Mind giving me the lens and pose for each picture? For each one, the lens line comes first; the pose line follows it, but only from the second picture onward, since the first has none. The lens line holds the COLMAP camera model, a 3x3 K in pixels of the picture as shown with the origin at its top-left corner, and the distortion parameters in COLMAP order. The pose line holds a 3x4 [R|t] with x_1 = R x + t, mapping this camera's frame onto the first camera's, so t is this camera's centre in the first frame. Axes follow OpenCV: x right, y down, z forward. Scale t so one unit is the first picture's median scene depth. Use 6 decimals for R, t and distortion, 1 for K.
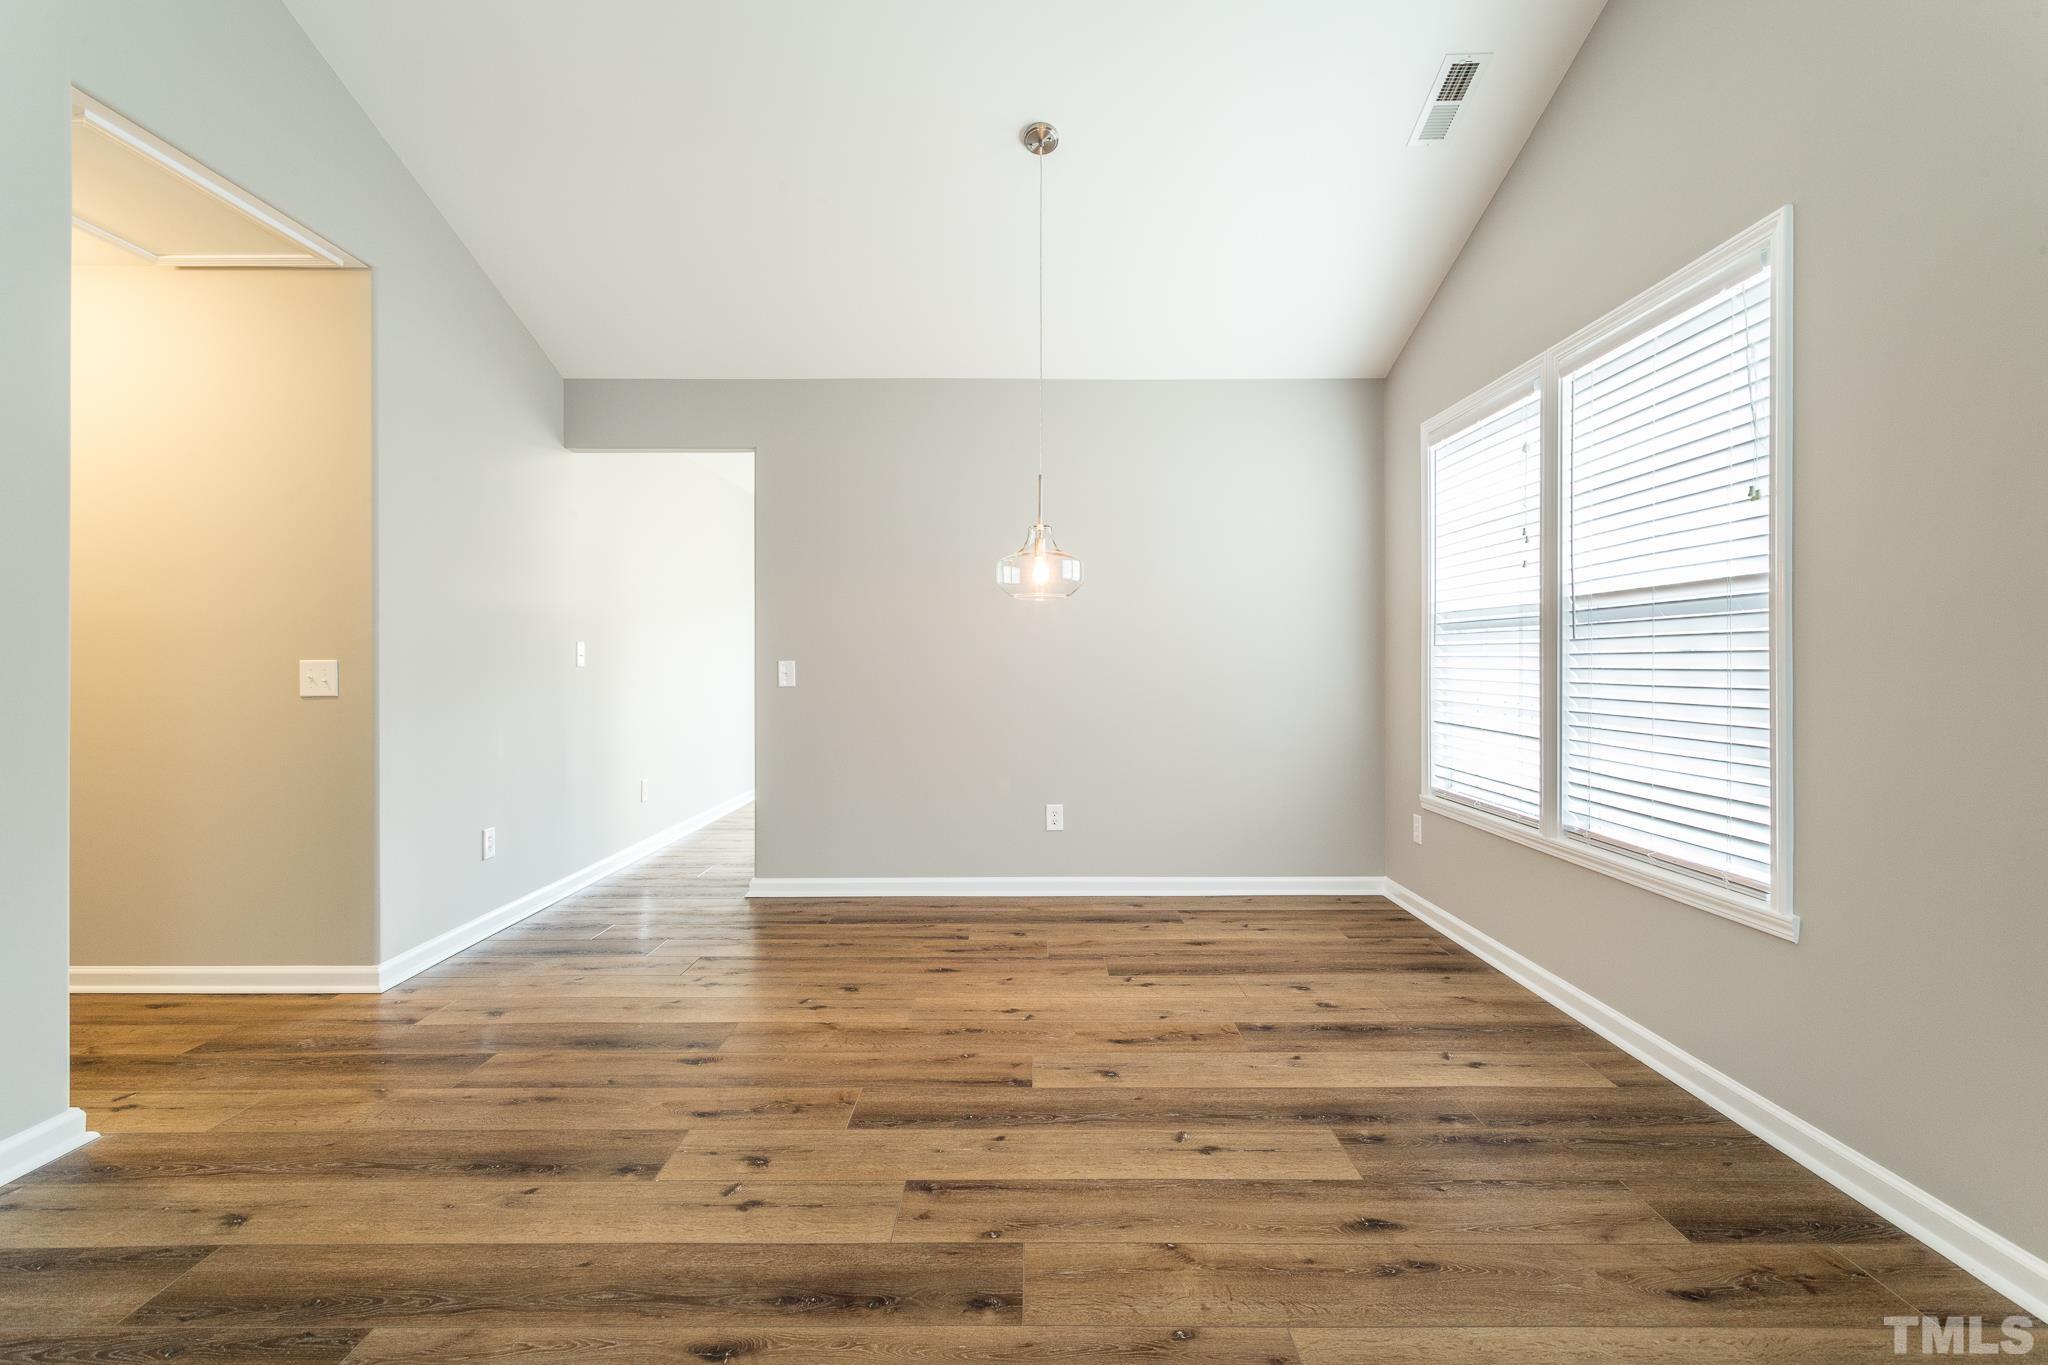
lens RADIAL K [[975.3, 0, 1025.4], [0, 975.3, 665.1], [0, 0, 1]] dist [-0.002206, 0.004536]
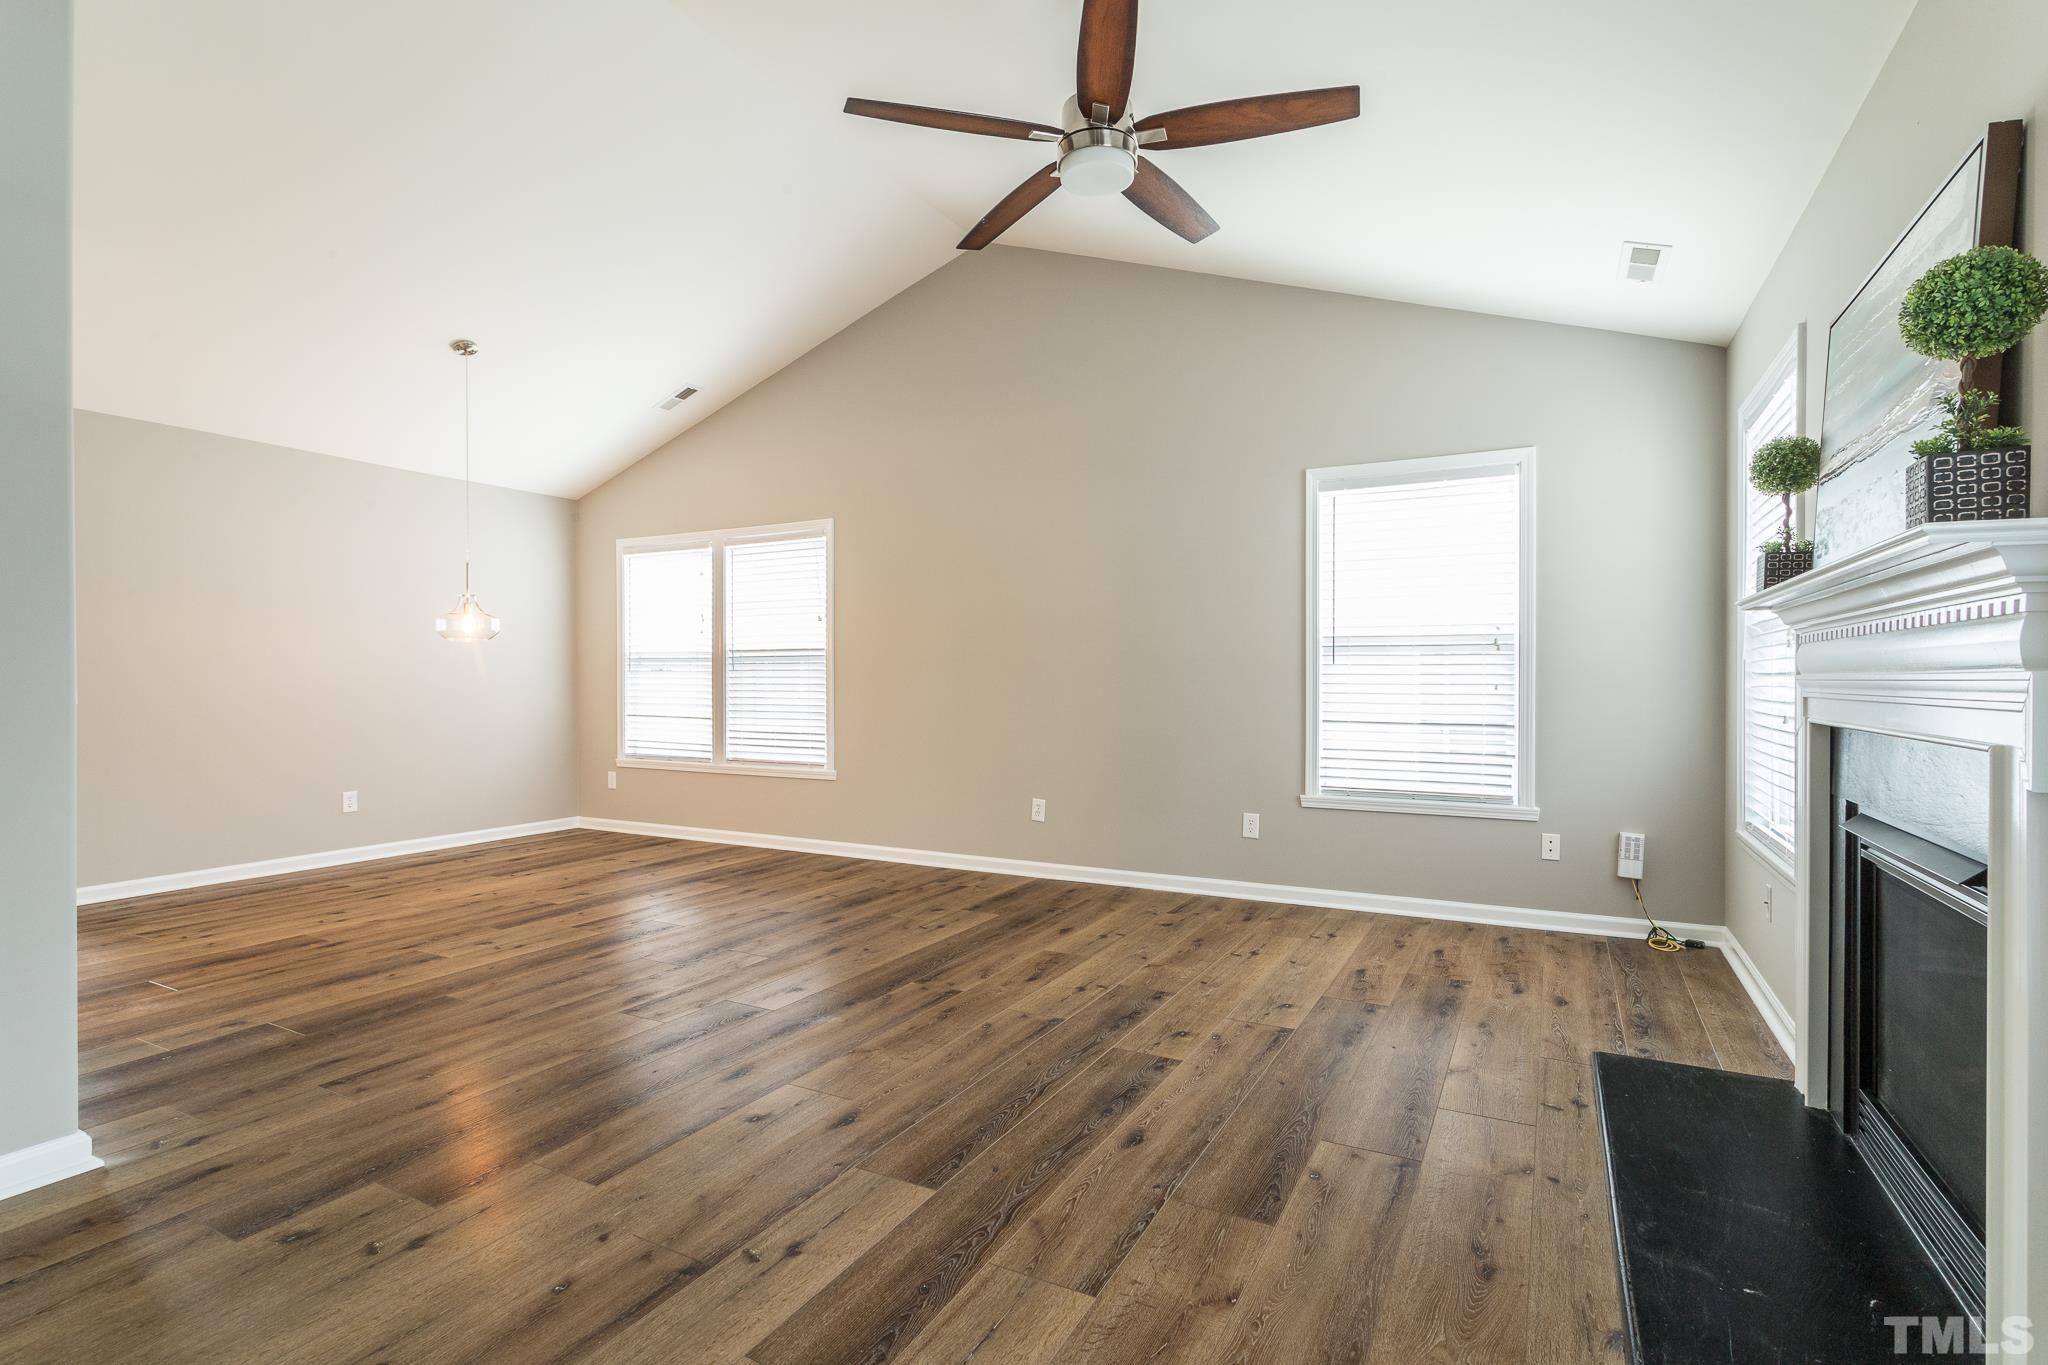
lens RADIAL K [[975.3, 0, 1030.9], [0, 975.3, 684.3], [0, 0, 1]] dist [-0.002206, 0.004536]
pose [[0.473455, -0.005208, 0.880803, -0.986310], [0.002099, 0.999986, 0.004785, -0.003999], [-0.880816, -0.000417, 0.473459, -0.576703]]
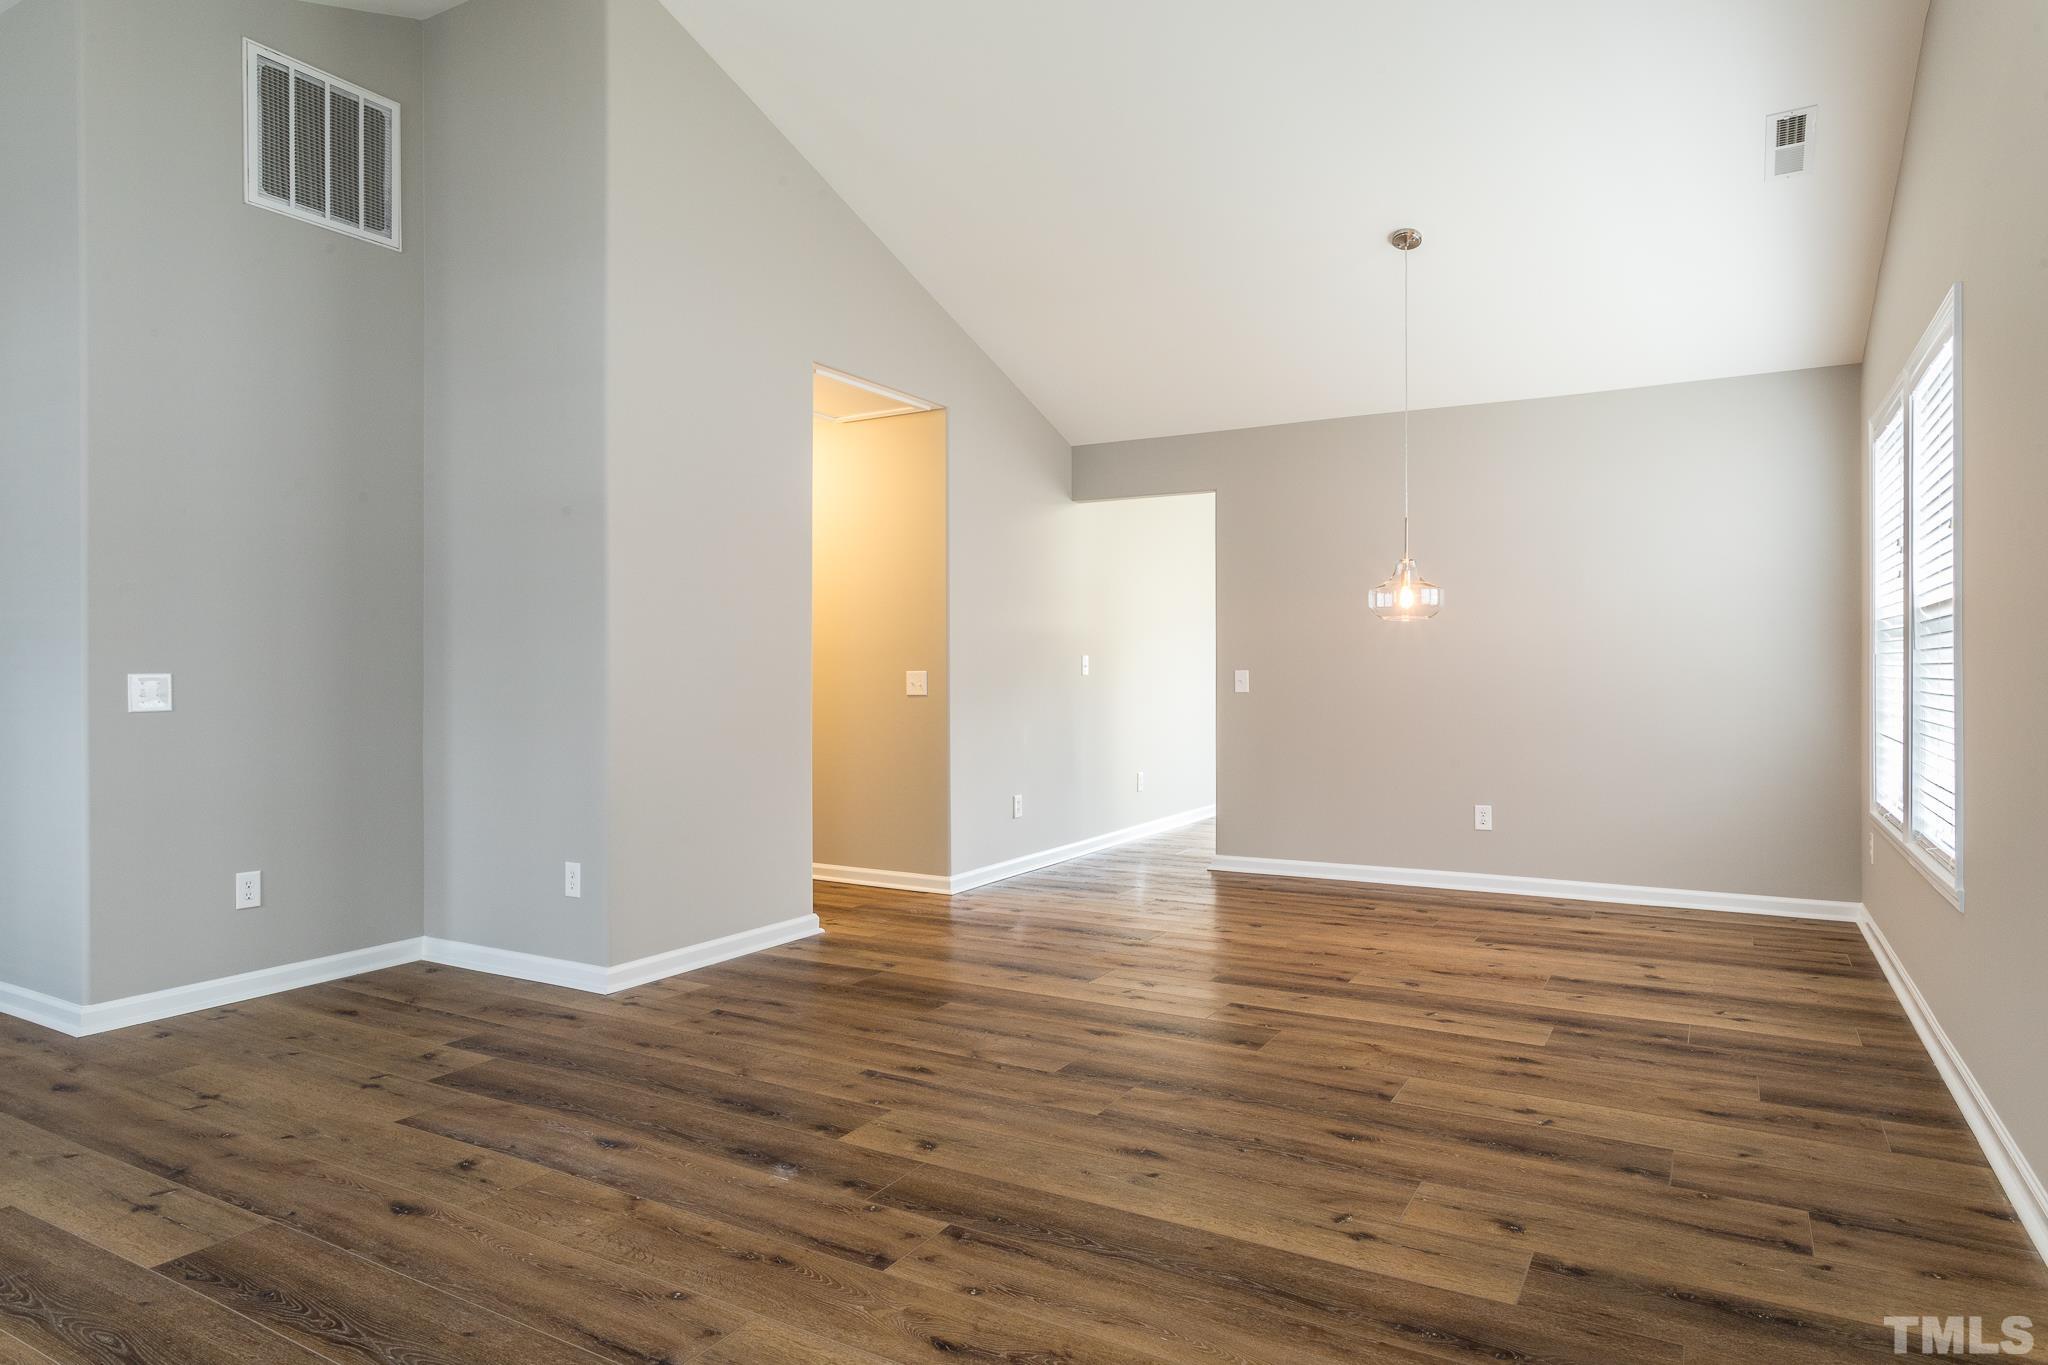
lens RADIAL K [[1207.9, 0, 1024.8], [0, 1207.9, 675.6], [0, 0, 1]] dist [-0.009158, 0.007214]
pose [[0.866989, 0.000339, -0.498328, 0.367369], [0.001516, 0.999993, 0.003317, -0.004761], [0.498325, -0.003631, 0.866982, -0.560248]]
